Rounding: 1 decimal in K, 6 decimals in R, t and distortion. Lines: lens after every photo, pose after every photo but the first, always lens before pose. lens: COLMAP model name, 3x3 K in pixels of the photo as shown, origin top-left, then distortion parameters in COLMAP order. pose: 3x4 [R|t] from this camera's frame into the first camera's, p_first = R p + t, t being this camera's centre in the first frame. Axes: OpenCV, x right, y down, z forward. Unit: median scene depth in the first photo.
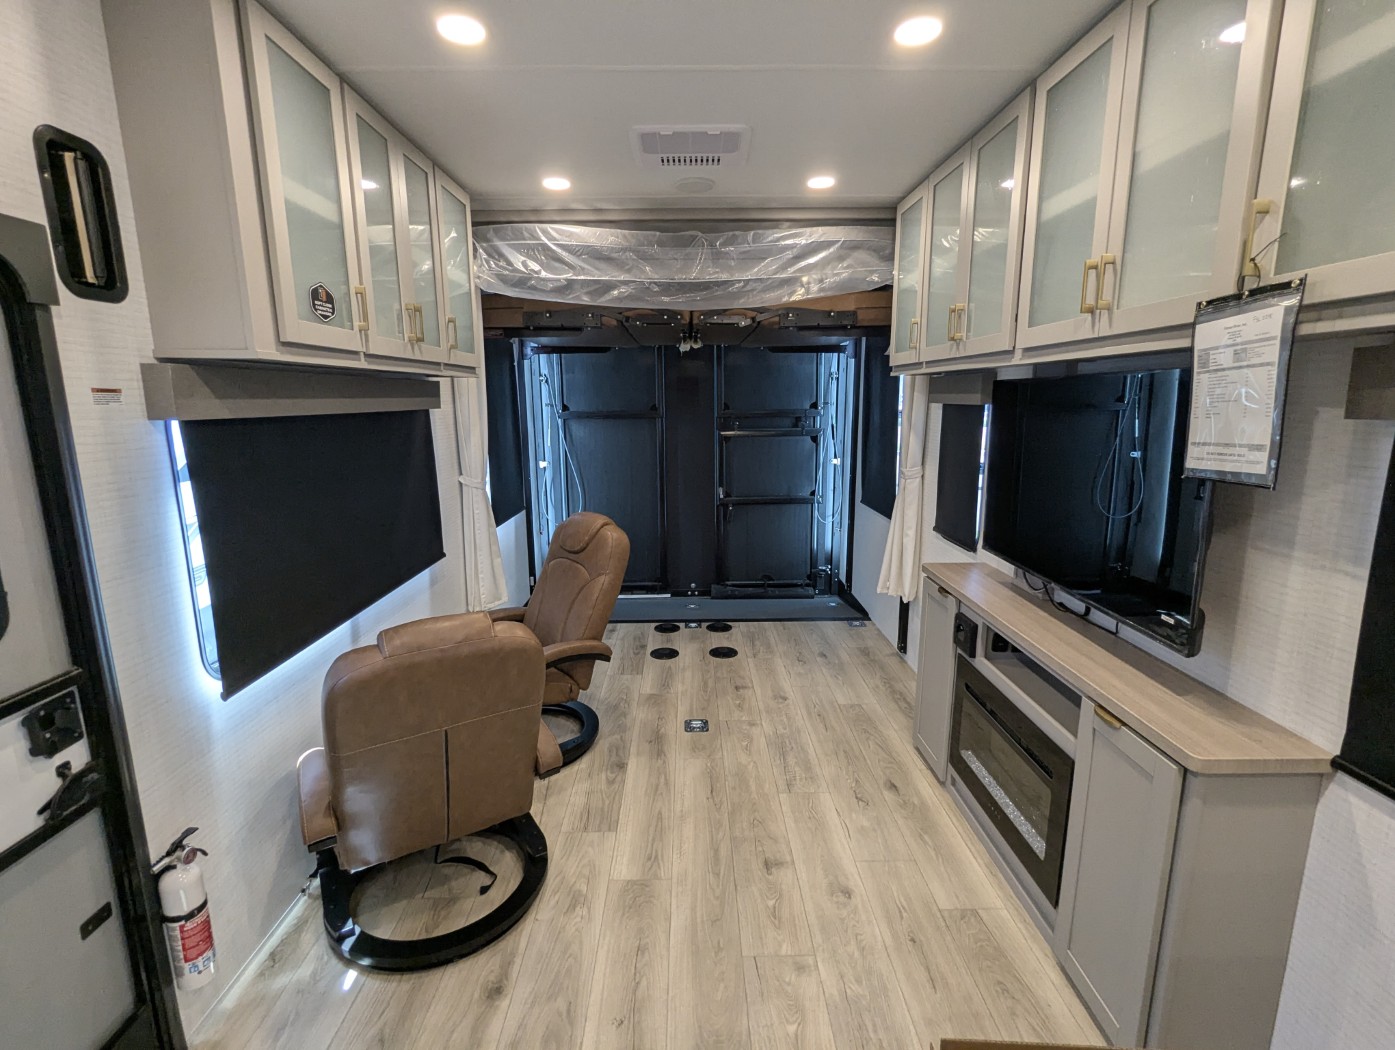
lens RADIAL K [[663.0, 0, 694.4], [0, 663.0, 524.7], [0, 0, 1]] dist [-0.003961, 0.002257]
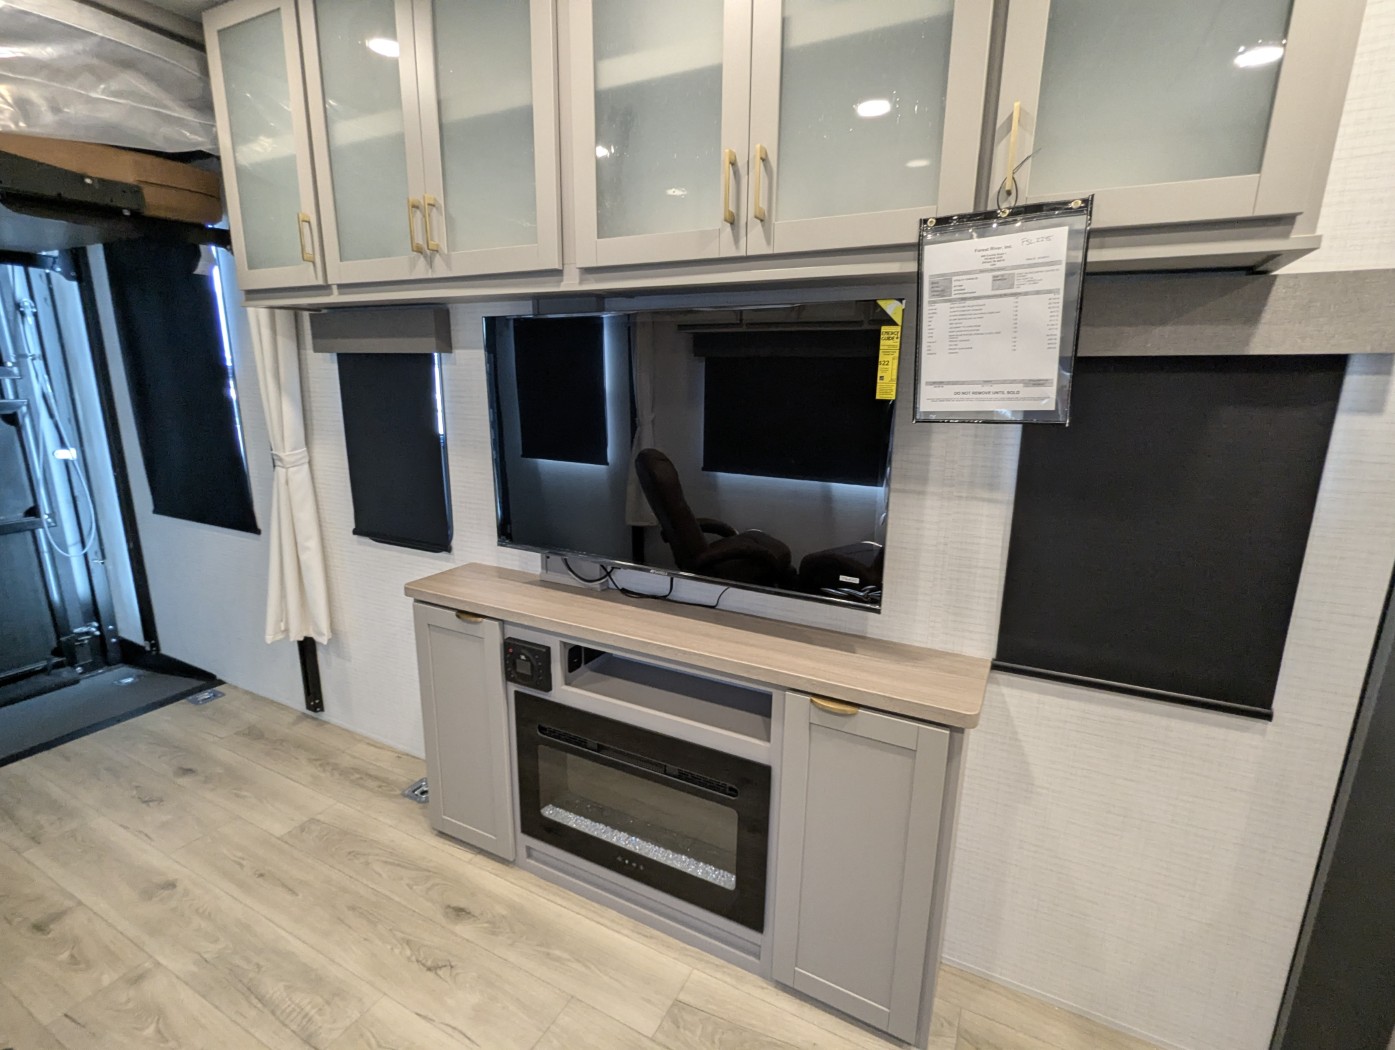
lens RADIAL K [[663.0, 0, 701.2], [0, 663.0, 523.7], [0, 0, 1]] dist [-0.003961, 0.002257]
pose [[0.471706, -0.190264, 0.860984, -0.110484], [0.152696, 0.979316, 0.132757, -0.059201], [-0.868434, 0.068846, 0.491001, 0.482069]]
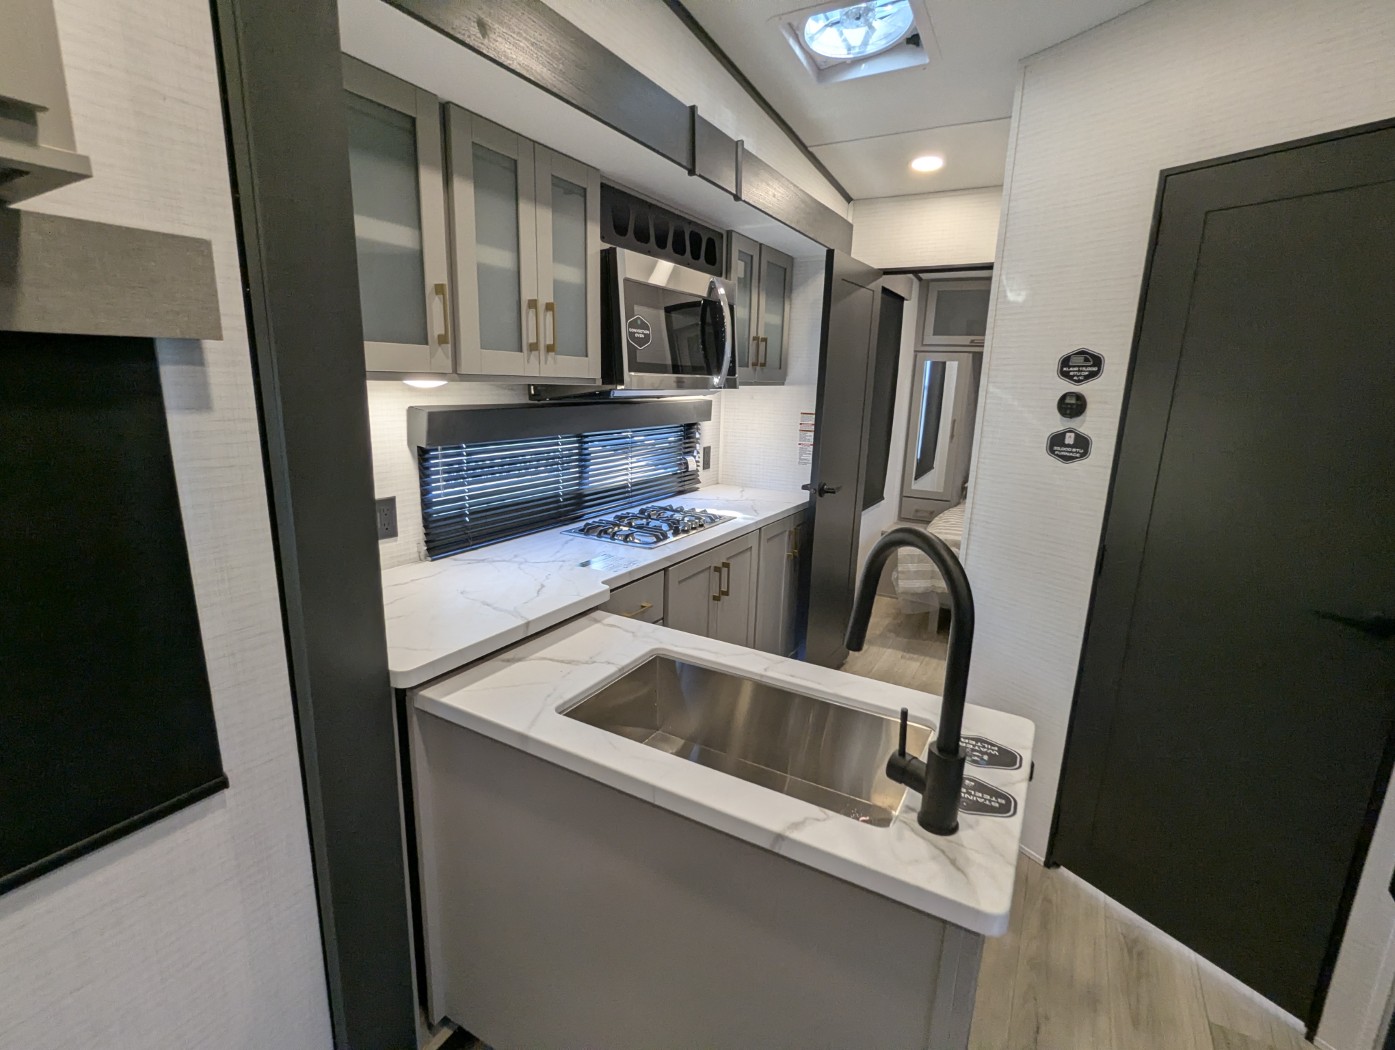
lens RADIAL K [[663.0, 0, 697.2], [0, 663.0, 529.4], [0, 0, 1]] dist [-0.003961, 0.002257]
pose [[-0.862022, -0.125002, 0.491215, 0.075779], [0.077113, 0.925490, 0.370839, -0.059387], [-0.500970, 0.357550, -0.788154, 0.484929]]
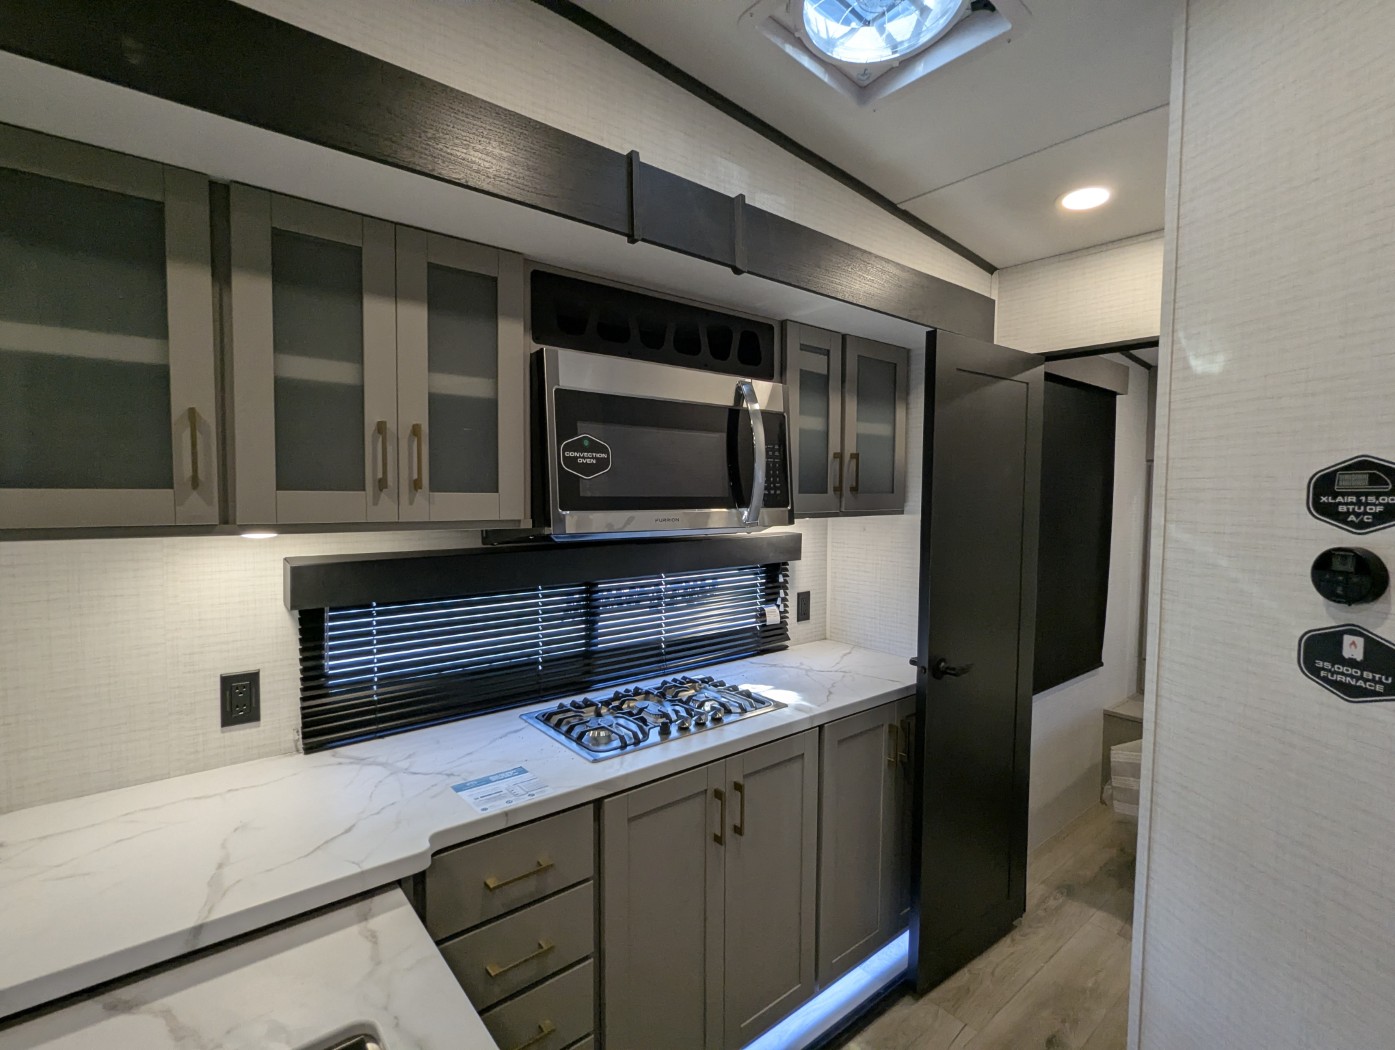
lens RADIAL K [[663.0, 0, 696.6], [0, 663.0, 526.5], [0, 0, 1]] dist [-0.003961, 0.002257]
pose [[-0.626235, -0.037839, 0.778715, 0.039136], [0.144802, 0.975798, 0.163864, -0.005904], [-0.766069, 0.215377, -0.605600, 0.065867]]
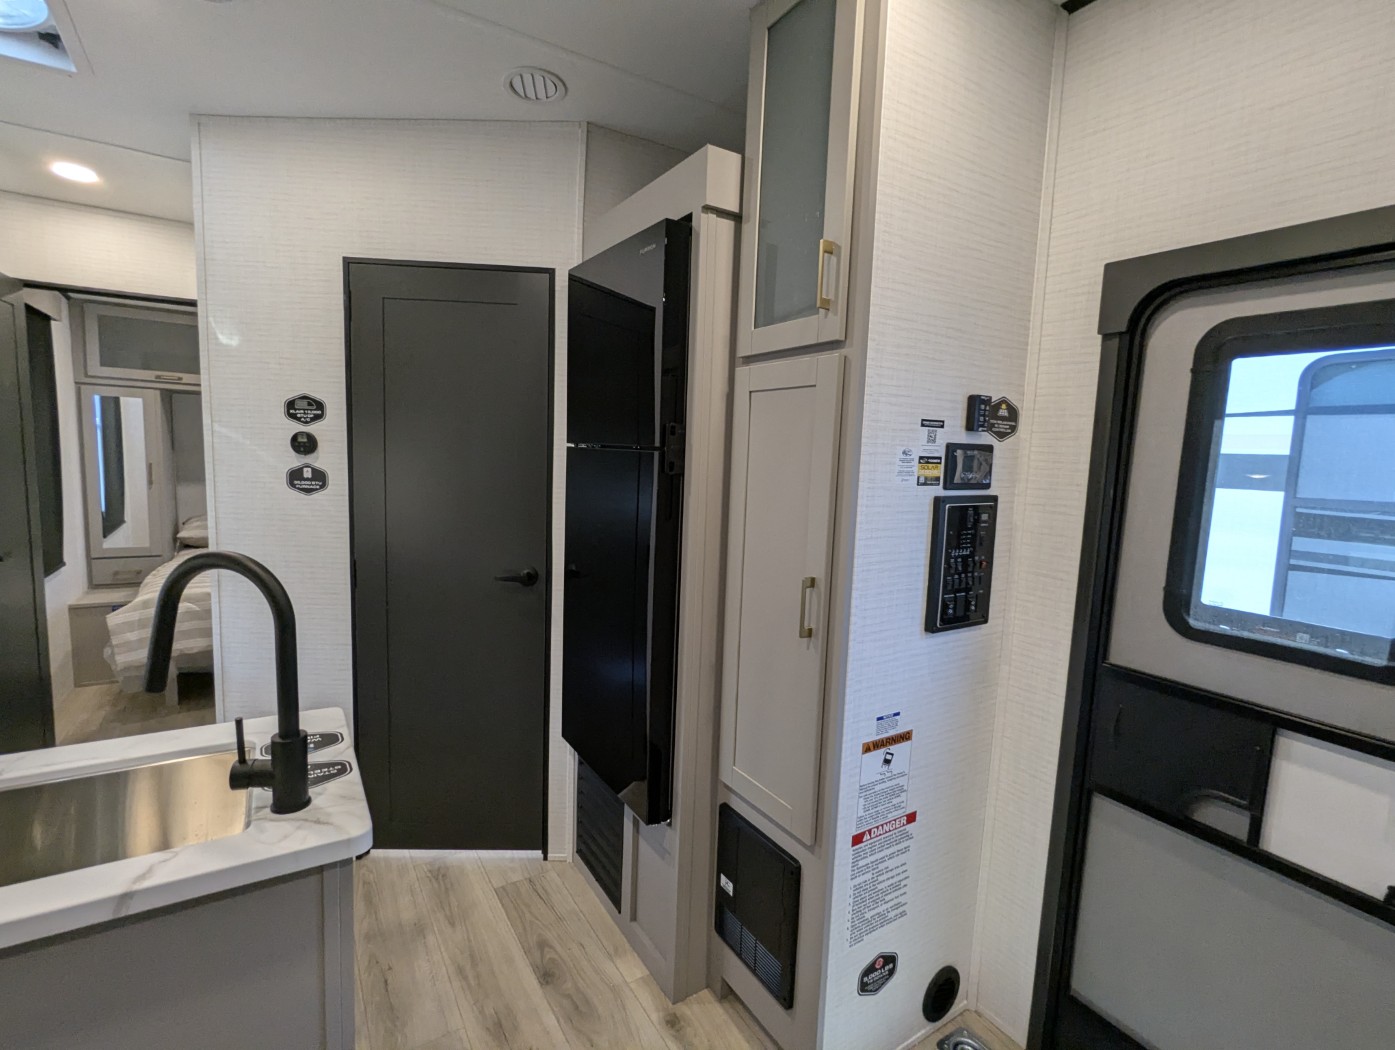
lens RADIAL K [[663.0, 0, 696.4], [0, 663.0, 528.3], [0, 0, 1]] dist [-0.003961, 0.002257]
pose [[-0.852196, 0.038740, -0.521787, 0.117145], [-0.127660, 0.951721, 0.279158, -0.076236], [0.507411, 0.304509, -0.806107, 0.605329]]
